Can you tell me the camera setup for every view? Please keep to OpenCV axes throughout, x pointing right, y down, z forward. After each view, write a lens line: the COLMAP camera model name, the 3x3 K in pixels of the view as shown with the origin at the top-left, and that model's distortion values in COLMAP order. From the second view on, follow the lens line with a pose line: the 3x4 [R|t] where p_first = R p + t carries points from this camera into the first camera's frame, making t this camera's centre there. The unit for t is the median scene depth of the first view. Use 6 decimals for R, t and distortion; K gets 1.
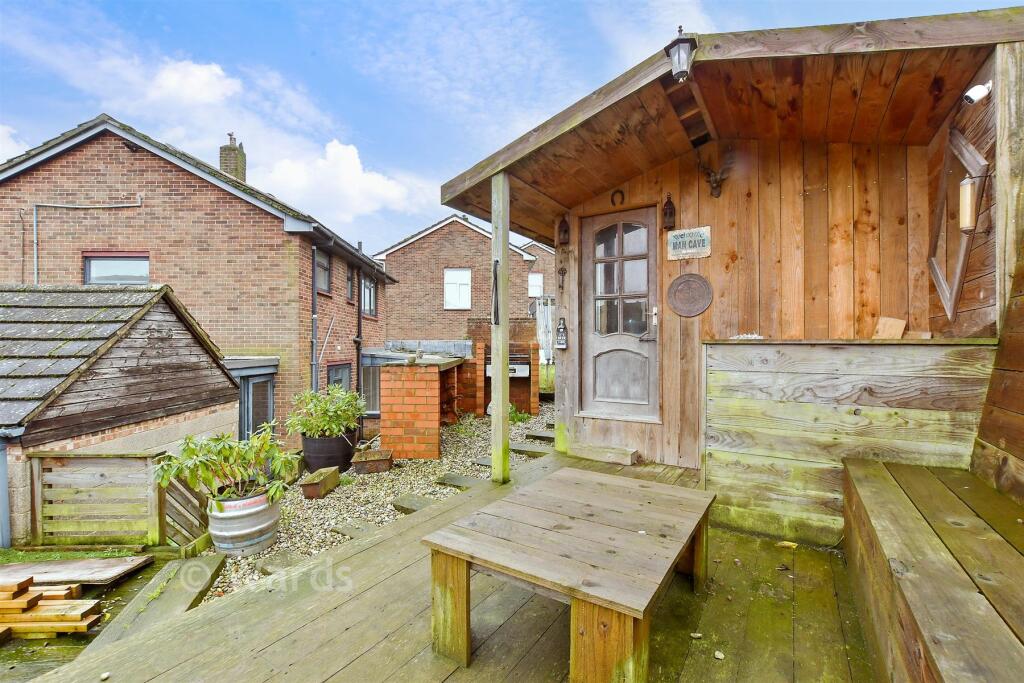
lens RADIAL K [[440.7, 0, 512.0], [0, 440.7, 341.5], [0, 0, 1]] dist [-0.020301, -0.000058]
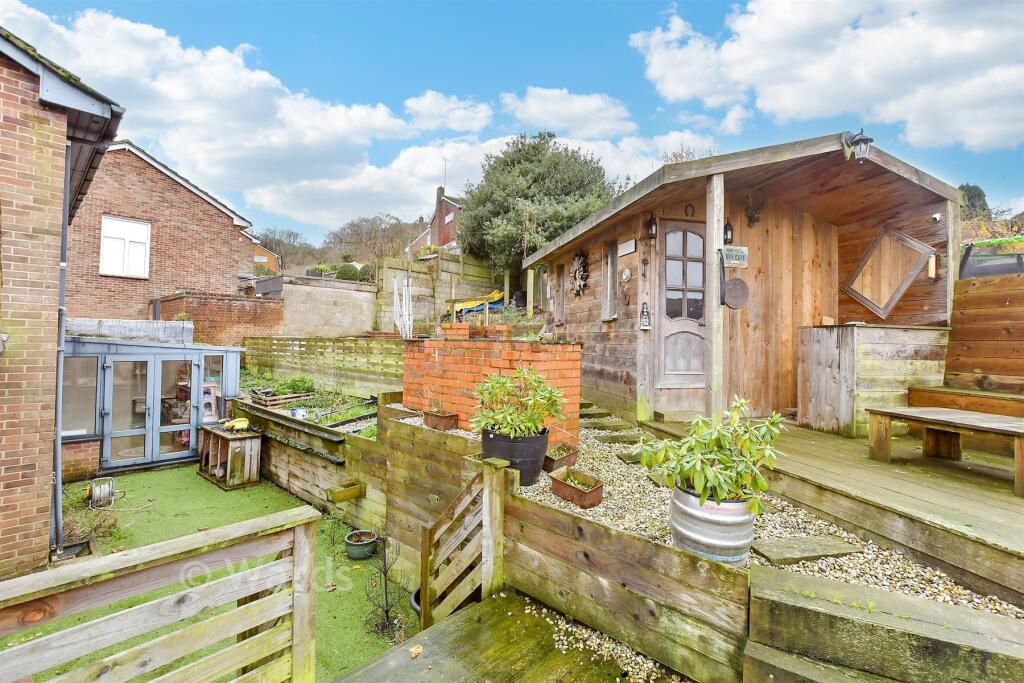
lens RADIAL K [[440.5, 0, 511.3], [0, 440.5, 330.8], [0, 0, 1]] dist [-0.018689, 0.000039]
pose [[0.706519, 0.029113, 0.707095, -1.043149], [-0.024552, 0.999560, -0.016623, 0.051422], [-0.707268, -0.005616, 0.706923, 0.499896]]
